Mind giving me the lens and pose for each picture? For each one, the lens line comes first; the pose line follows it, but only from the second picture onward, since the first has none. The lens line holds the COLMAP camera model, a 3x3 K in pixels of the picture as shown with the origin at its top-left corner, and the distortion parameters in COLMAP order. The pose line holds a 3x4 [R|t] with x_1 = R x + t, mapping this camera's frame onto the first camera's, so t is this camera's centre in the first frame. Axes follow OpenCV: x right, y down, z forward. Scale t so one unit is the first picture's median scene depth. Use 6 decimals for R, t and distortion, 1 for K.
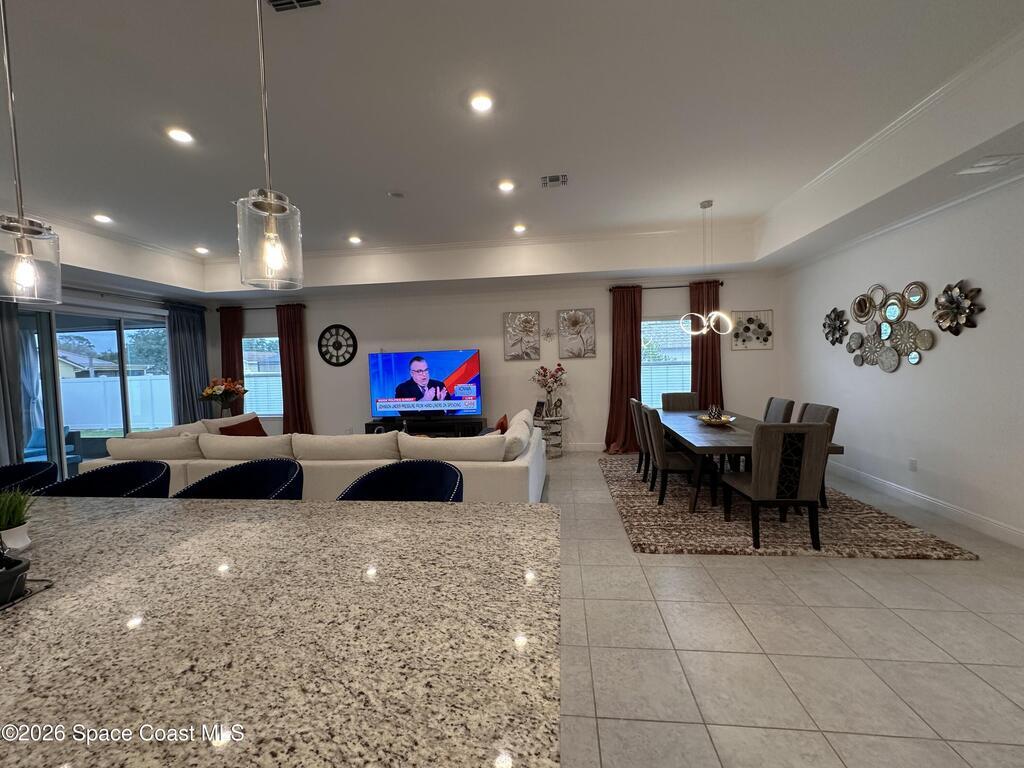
lens RADIAL K [[410.4, 0, 510.2], [0, 410.4, 383.1], [0, 0, 1]] dist [-0.002965, 0.000452]
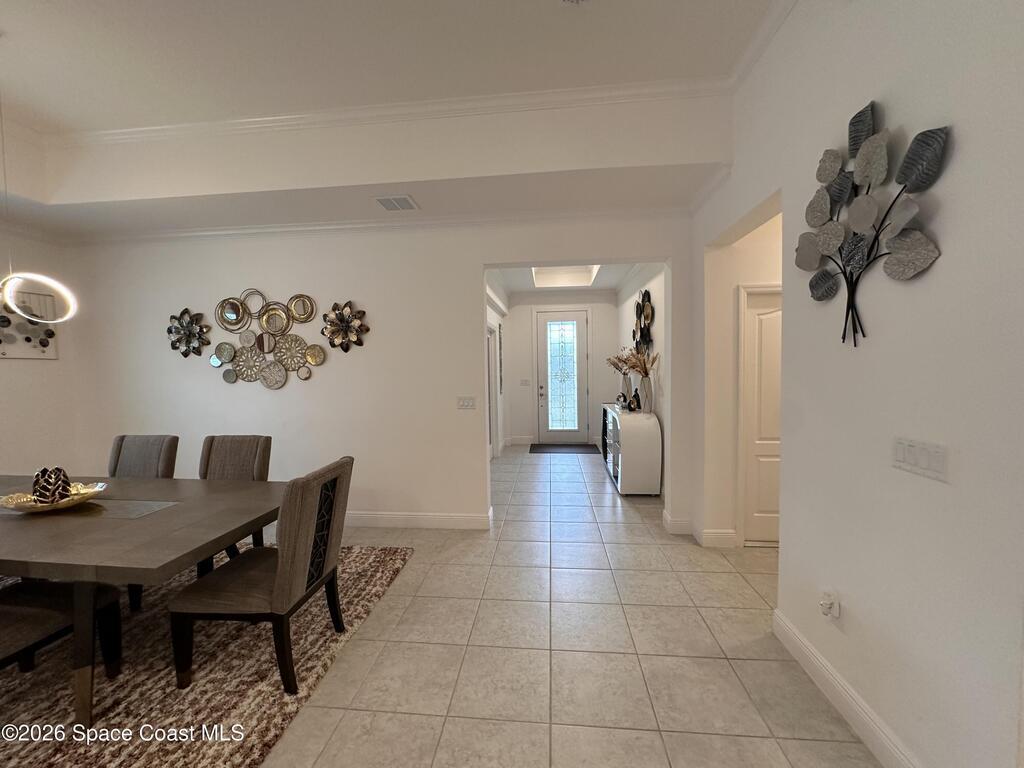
lens RADIAL K [[410.4, 0, 510.2], [0, 410.4, 383.1], [0, 0, 1]] dist [-0.002965, 0.000452]
pose [[-0.022136, -0.013639, 0.999662, 0.011434], [0.062535, 0.997930, 0.015000, -0.020578], [-0.997797, 0.062846, -0.021237, 0.495440]]
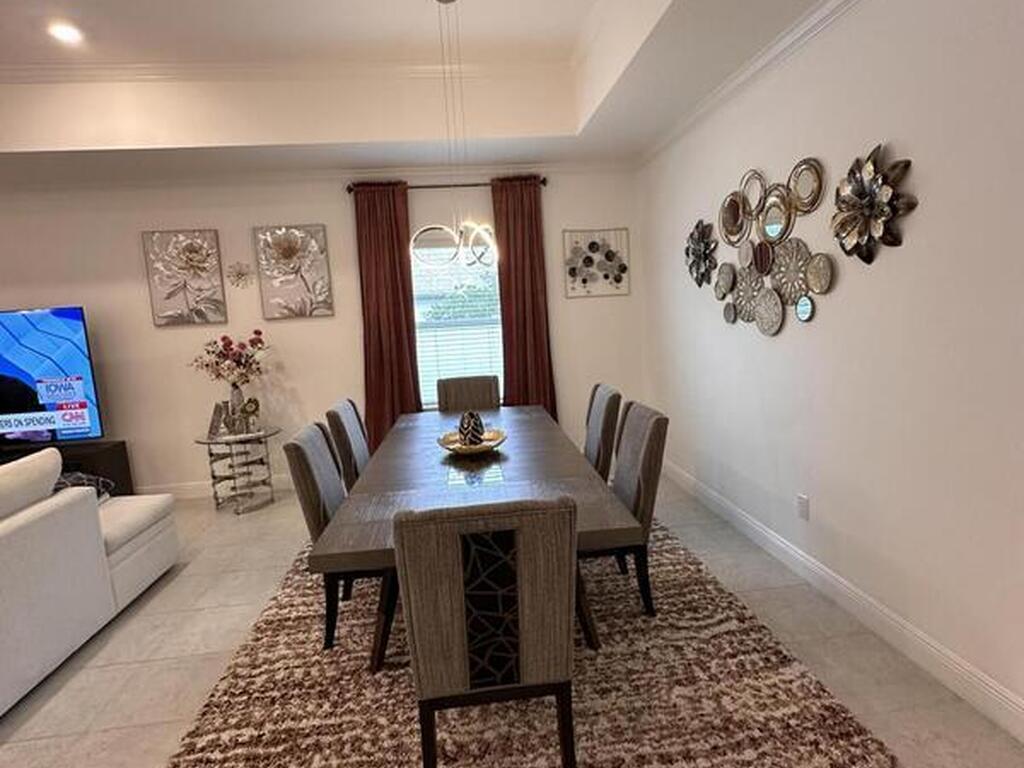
lens RADIAL K [[542.8, 0, 514.0], [0, 542.8, 380.5], [0, 0, 1]] dist [-0.000280, 0.000392]
pose [[0.973734, -0.054439, 0.221083, 0.430162], [0.038743, 0.996451, 0.074723, -0.033684], [-0.224367, -0.064195, 0.972388, 0.371163]]
